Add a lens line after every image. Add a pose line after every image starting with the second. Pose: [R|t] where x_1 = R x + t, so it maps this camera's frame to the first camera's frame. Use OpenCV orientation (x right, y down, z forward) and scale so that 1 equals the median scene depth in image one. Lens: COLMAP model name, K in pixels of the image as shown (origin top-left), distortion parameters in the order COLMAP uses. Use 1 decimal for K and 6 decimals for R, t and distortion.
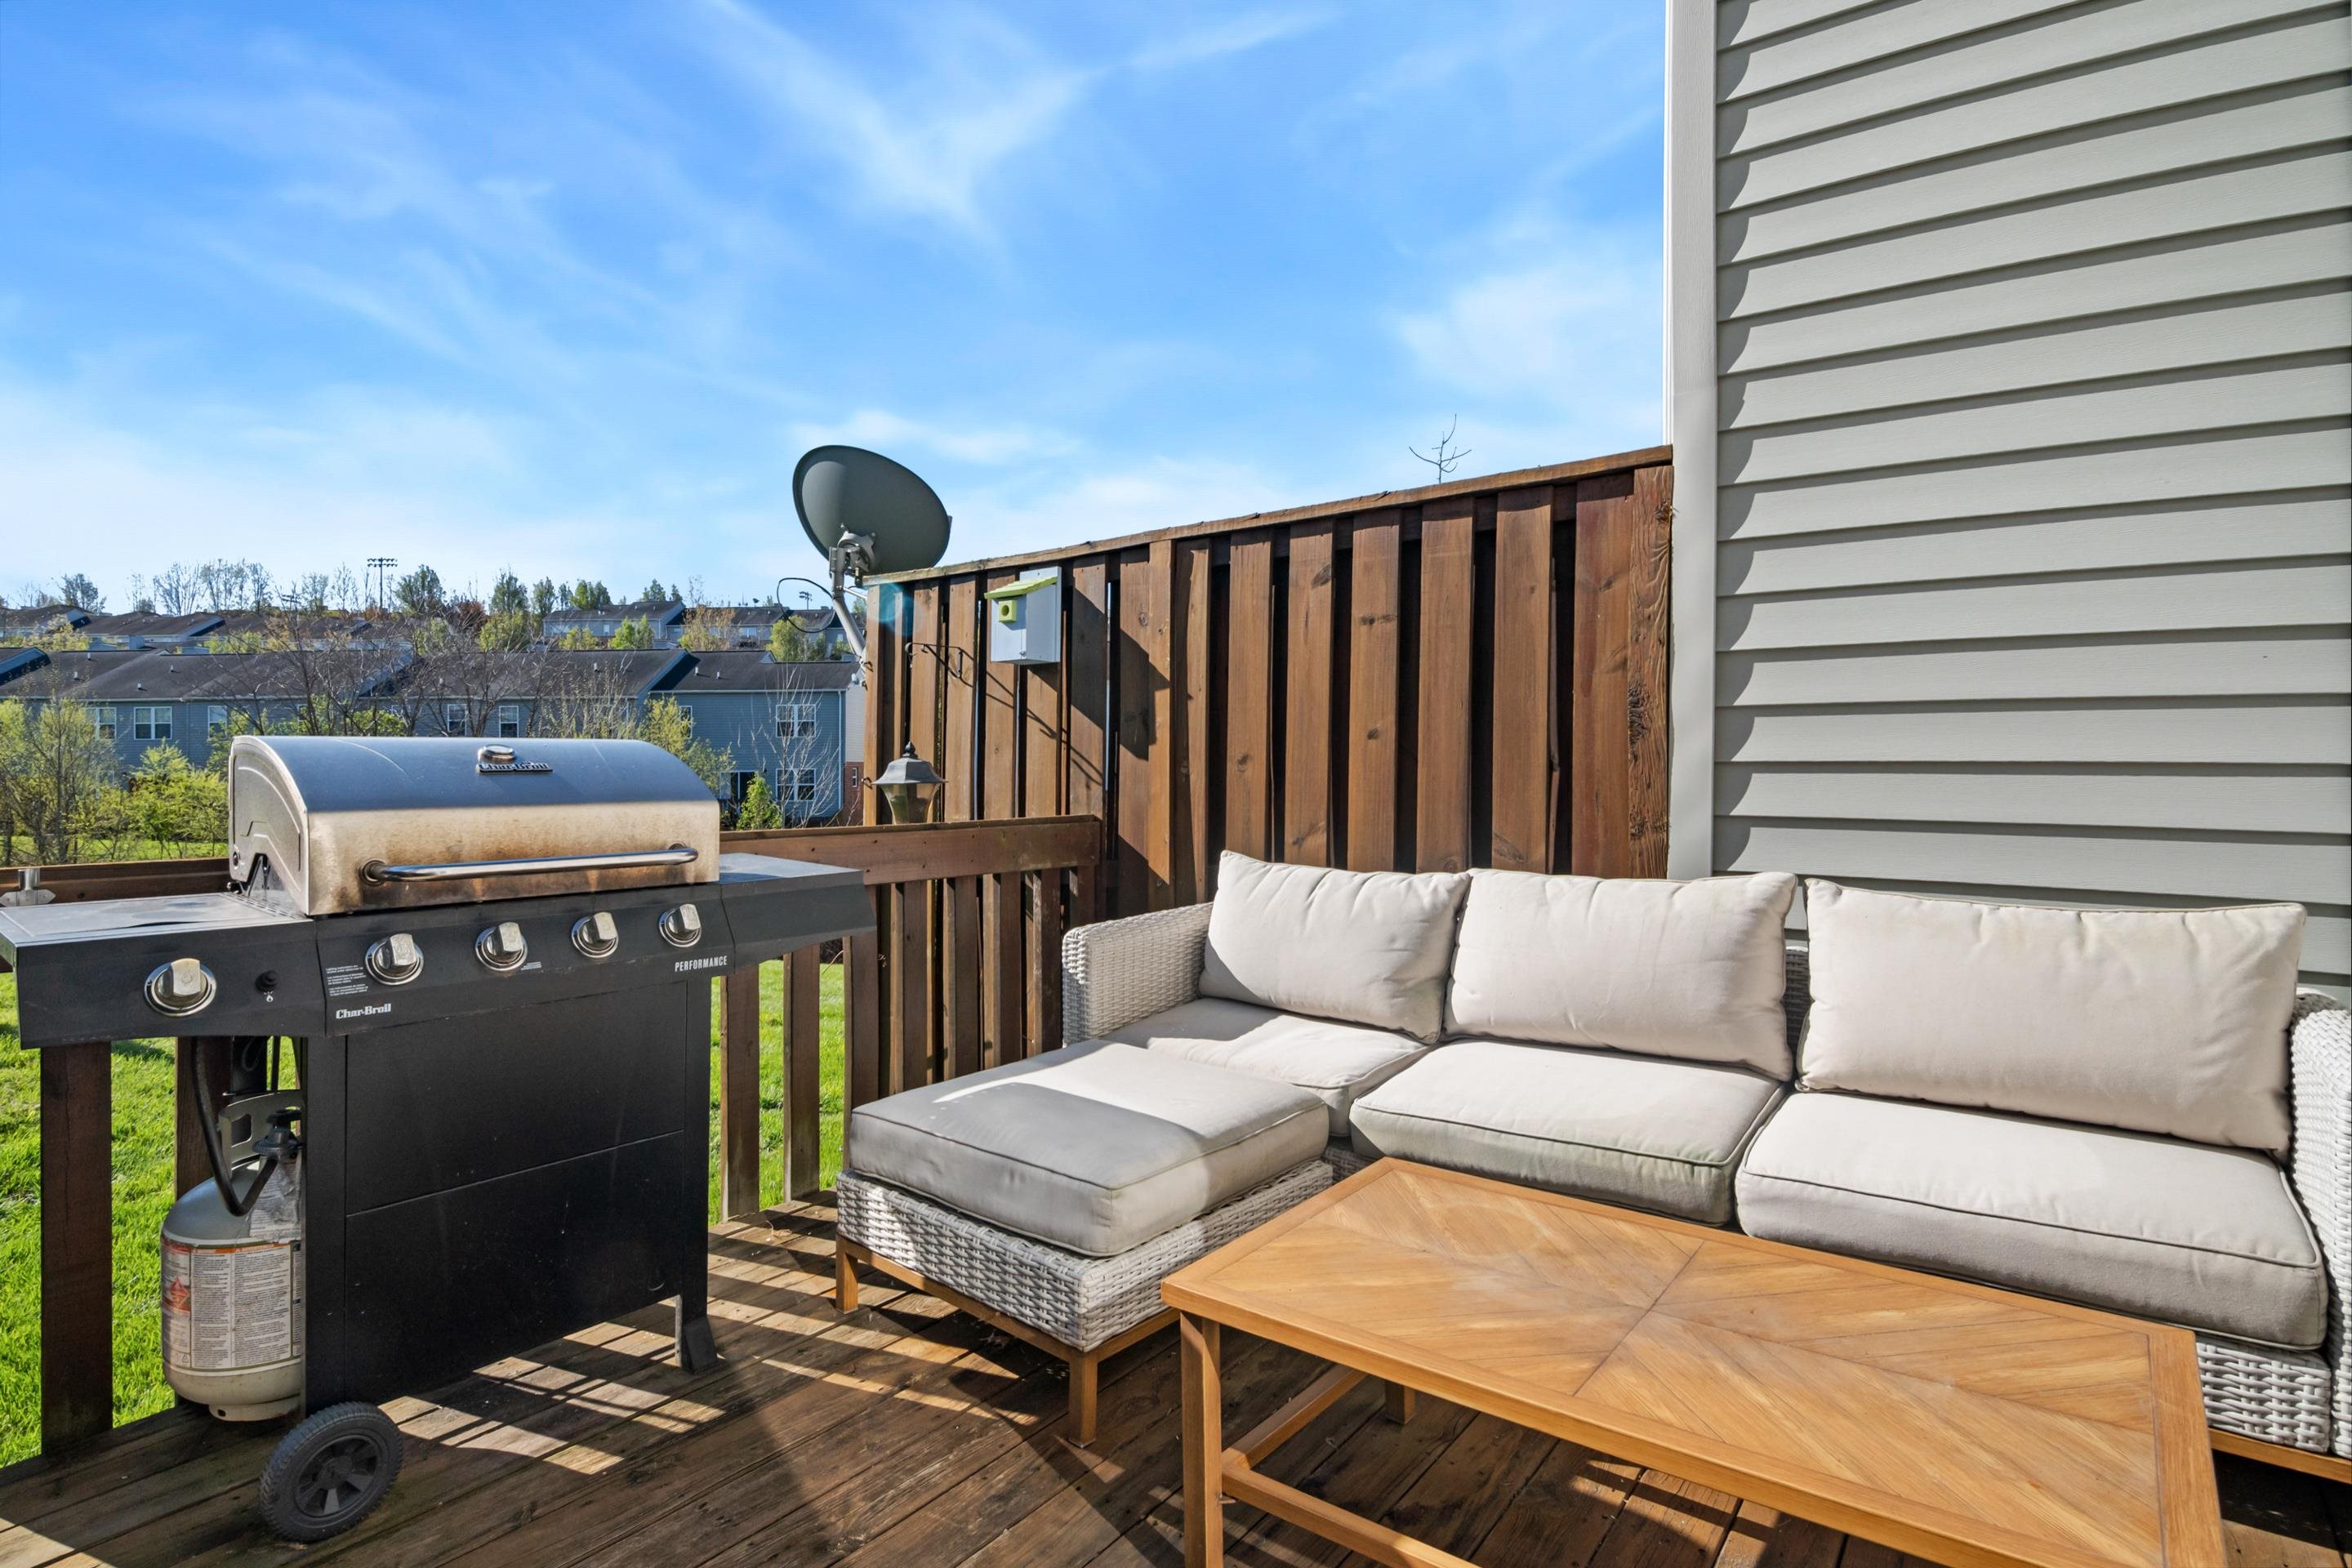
lens RADIAL K [[1219.2, 0, 1140.1], [0, 1219.2, 782.0], [0, 0, 1]] dist [-0.010682, -0.000092]
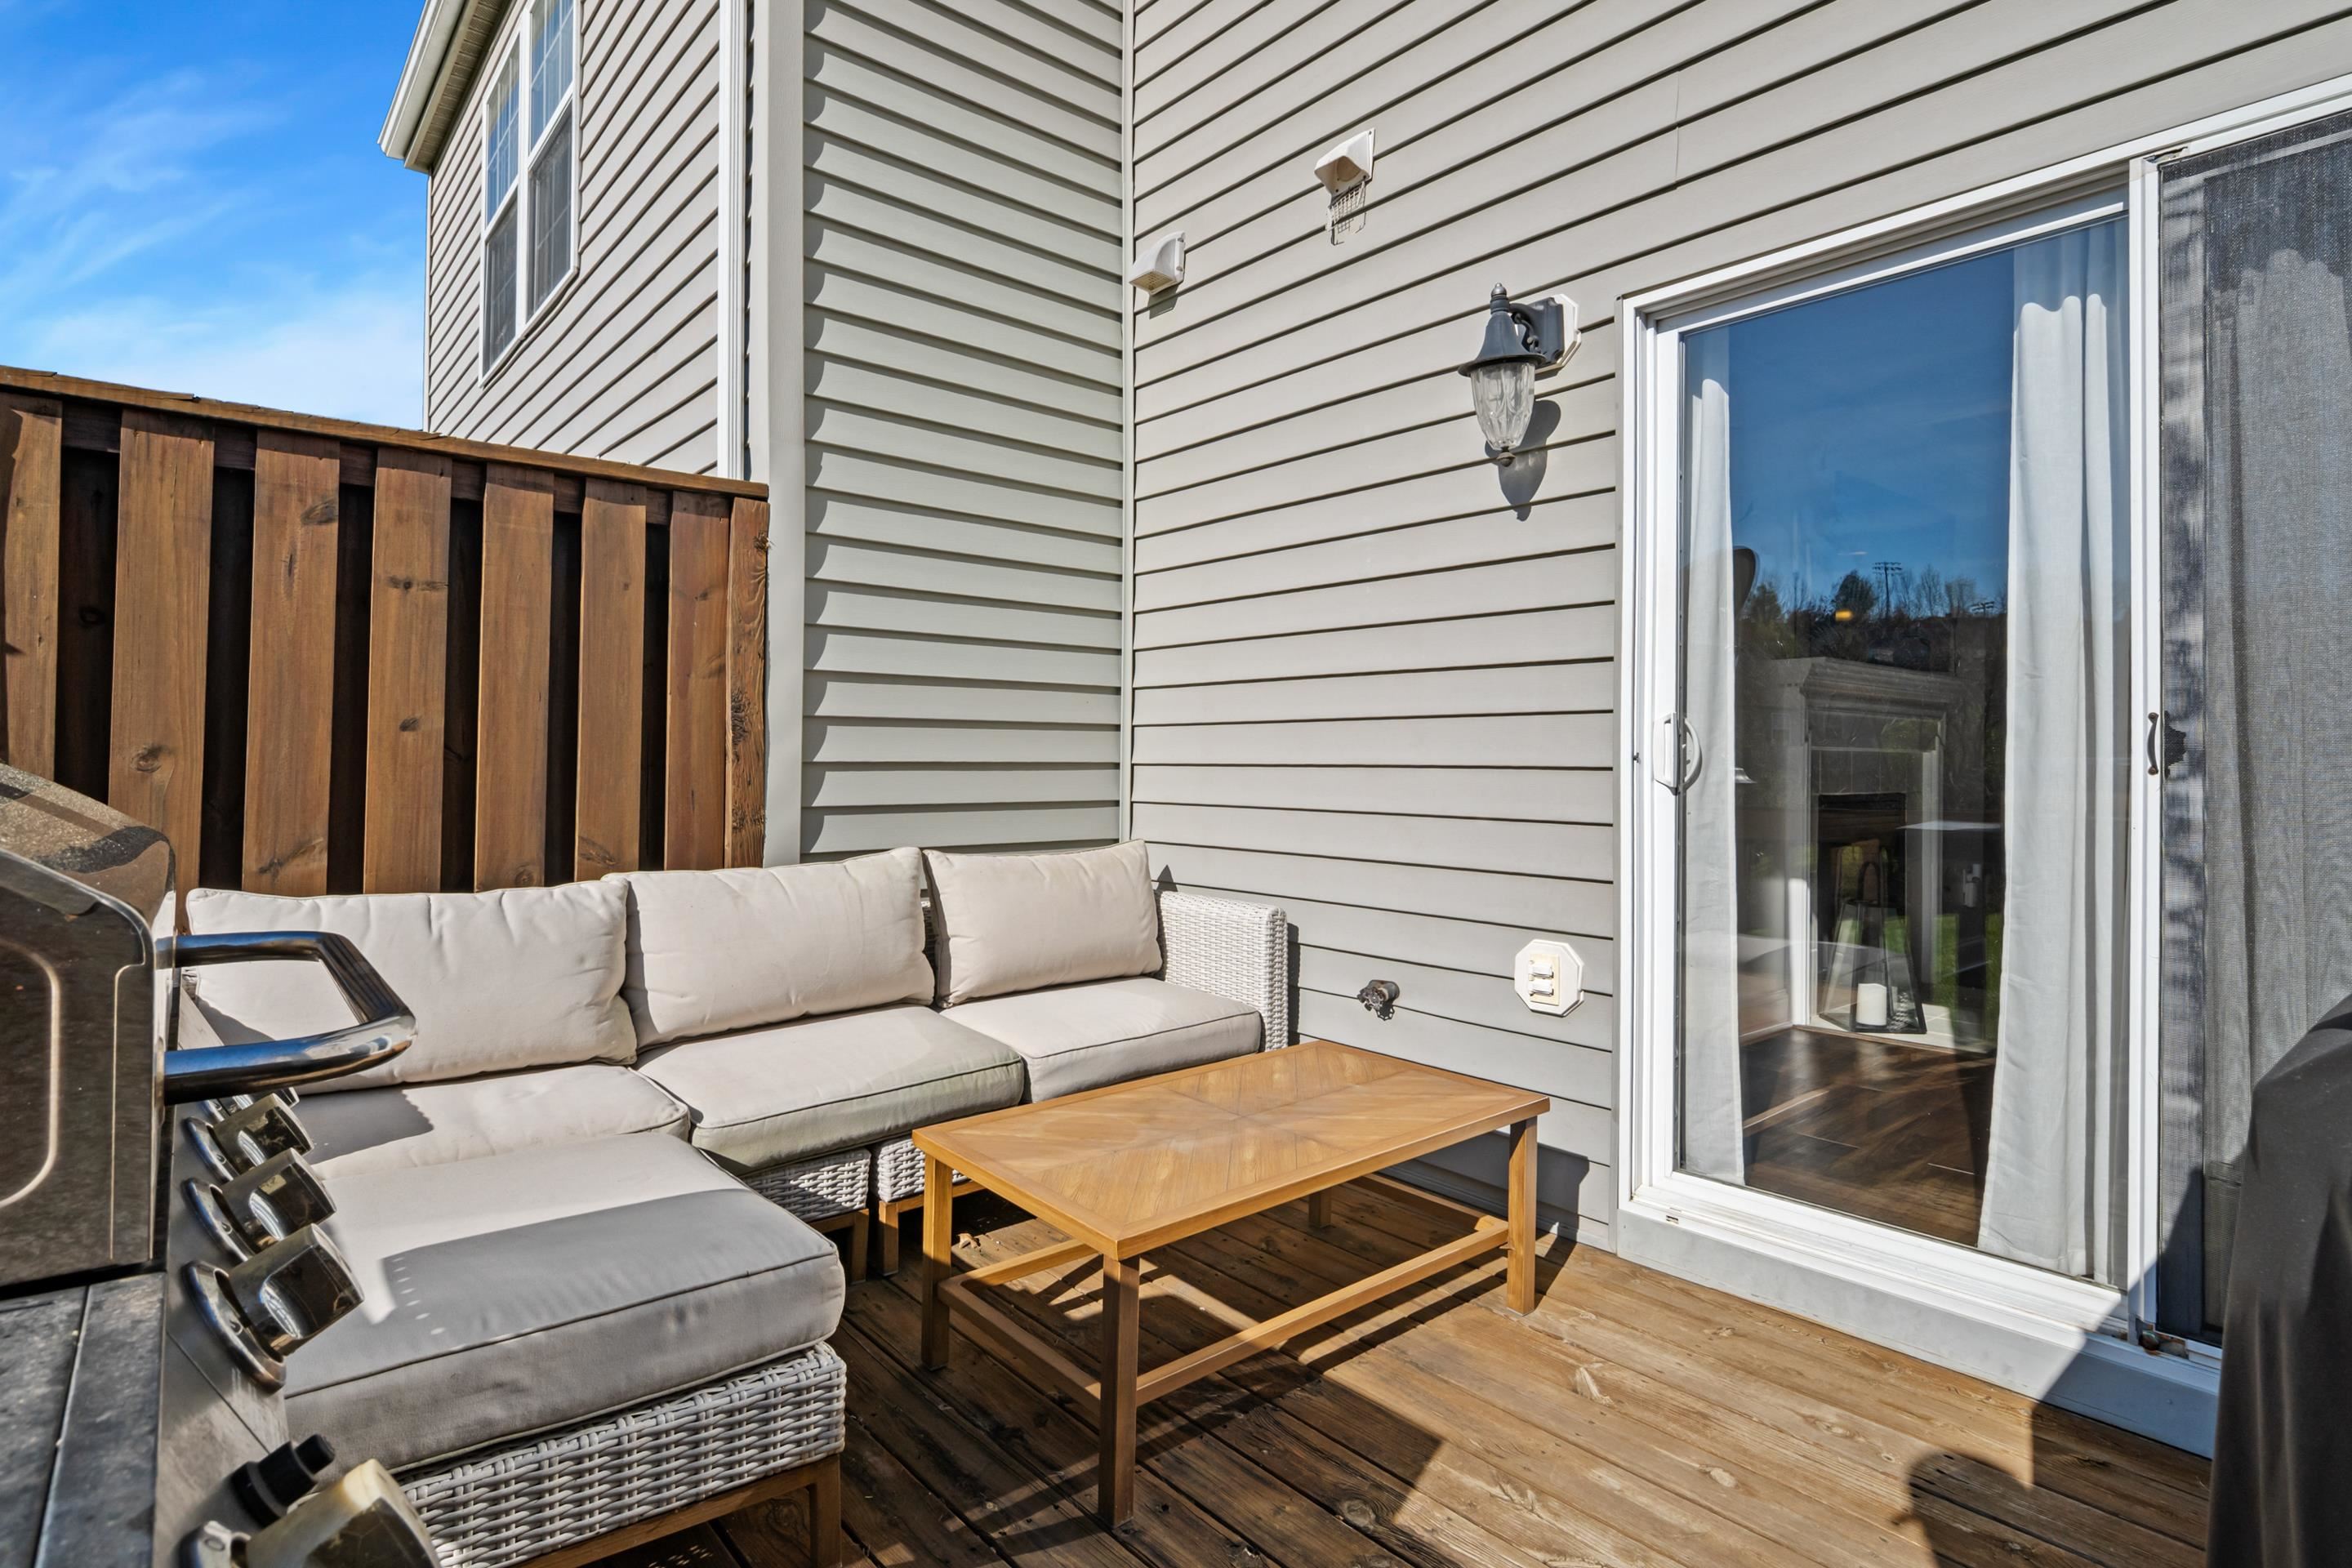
lens RADIAL K [[1191.7, 0, 1146.4], [0, 1191.7, 749.6], [0, 0, 1]] dist [0.004098, 0.000626]
pose [[0.182291, 0.013915, 0.983146, -0.549950], [0.008018, 0.999846, -0.015638, -0.007010], [-0.983212, 0.010734, 0.182151, 0.412674]]
